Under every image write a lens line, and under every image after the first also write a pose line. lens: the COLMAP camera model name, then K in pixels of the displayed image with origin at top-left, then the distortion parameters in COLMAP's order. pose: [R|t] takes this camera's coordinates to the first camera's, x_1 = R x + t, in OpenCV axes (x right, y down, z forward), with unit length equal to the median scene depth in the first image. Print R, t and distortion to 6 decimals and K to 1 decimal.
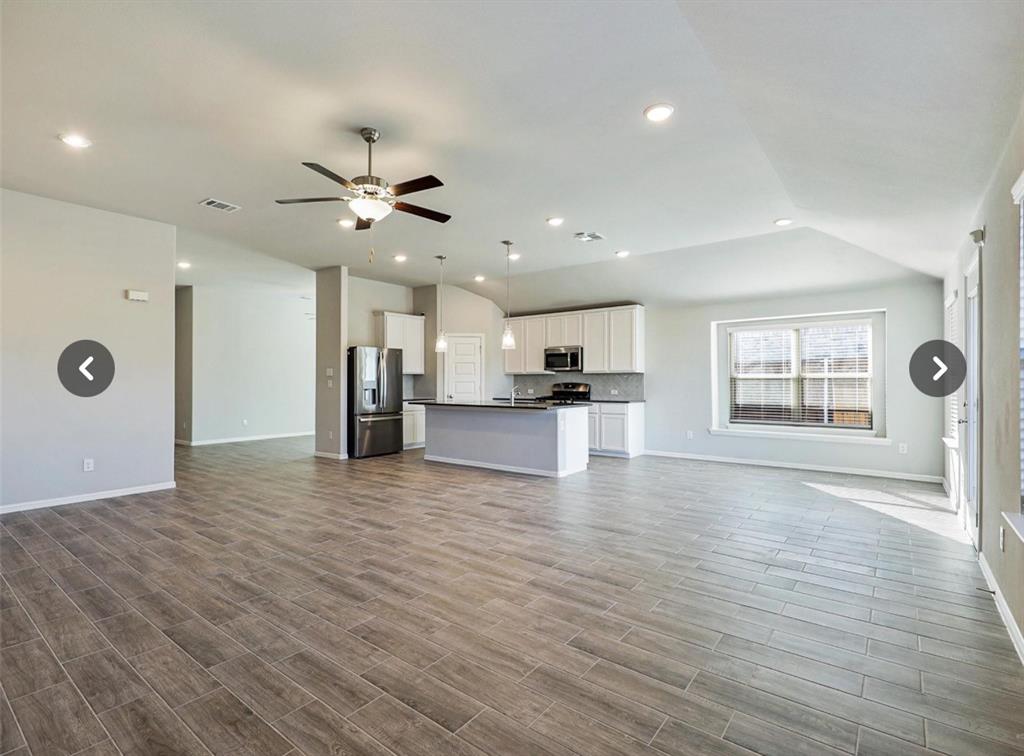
lens RADIAL K [[496.8, 0, 511.4], [0, 496.8, 379.2], [0, 0, 1]] dist [0.013424, -0.002332]
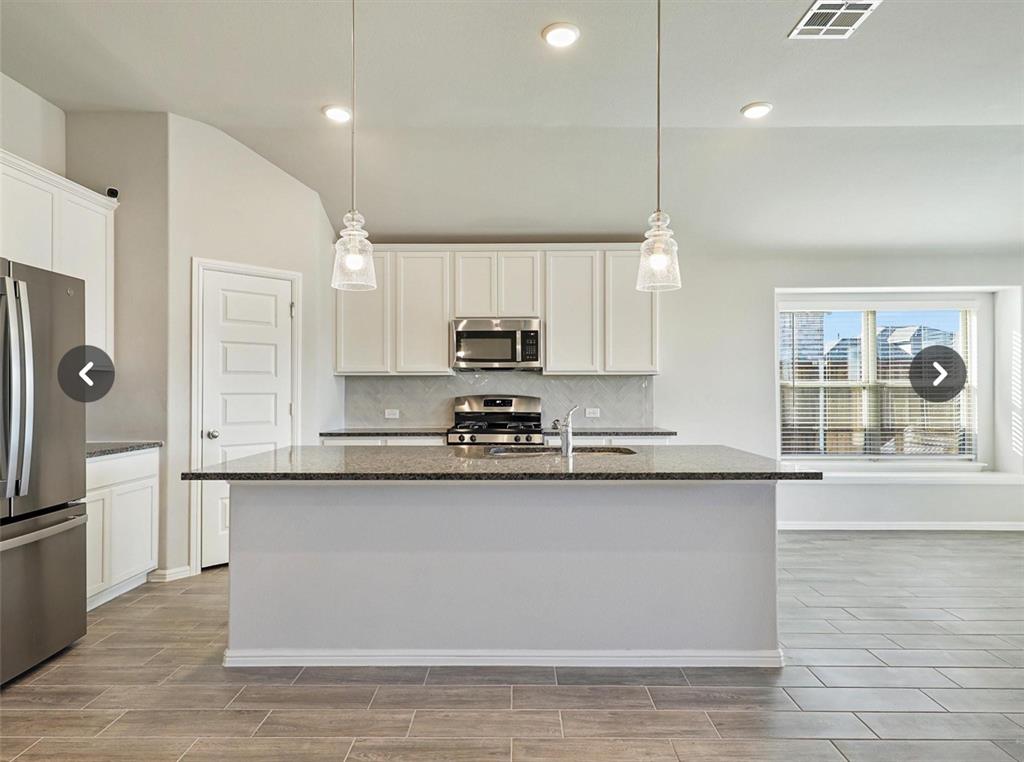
lens RADIAL K [[590.7, 0, 512.3], [0, 590.7, 382.6], [0, 0, 1]] dist [0.016646, 0.001596]
pose [[0.791481, 0.008915, 0.611128, -0.270078], [-0.003154, 0.999940, -0.010502, 0.001733], [-0.611185, 0.006385, 0.791462, 0.661181]]
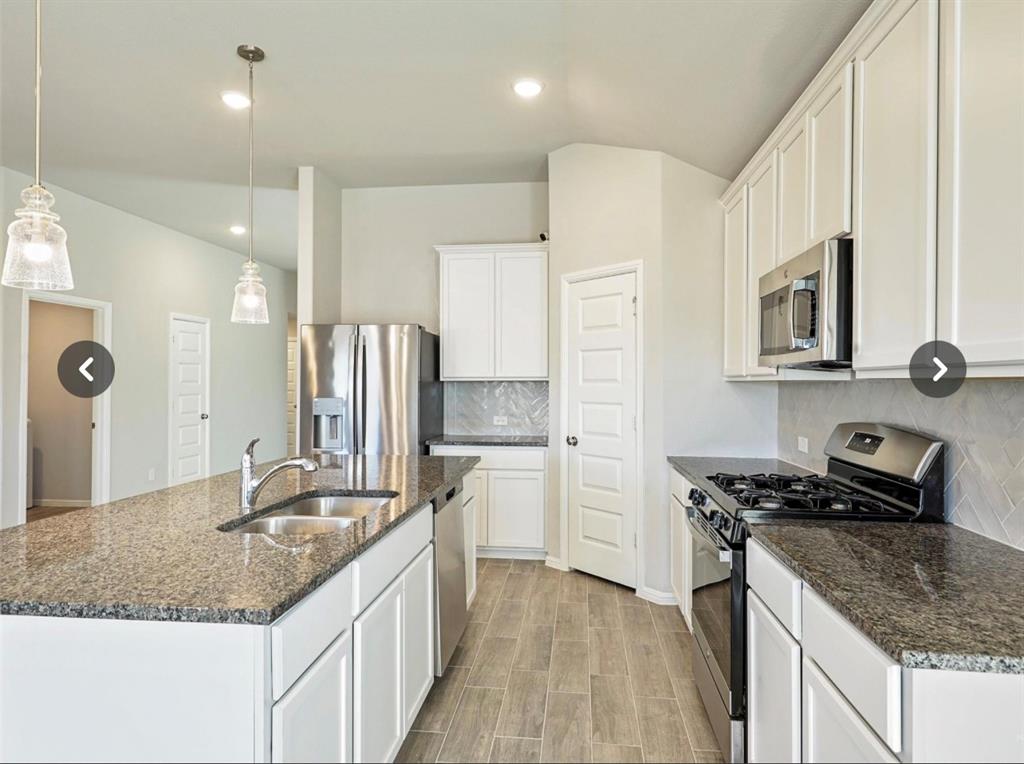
lens RADIAL K [[625.2, 0, 512.4], [0, 625.2, 380.9], [0, 0, 1]] dist [0.005726, 0.000413]
pose [[0.531523, -0.001743, -0.847042, 0.322015], [0.002466, 0.999997, -0.000510, -0.012834], [0.847040, -0.001817, 0.531526, 0.898694]]
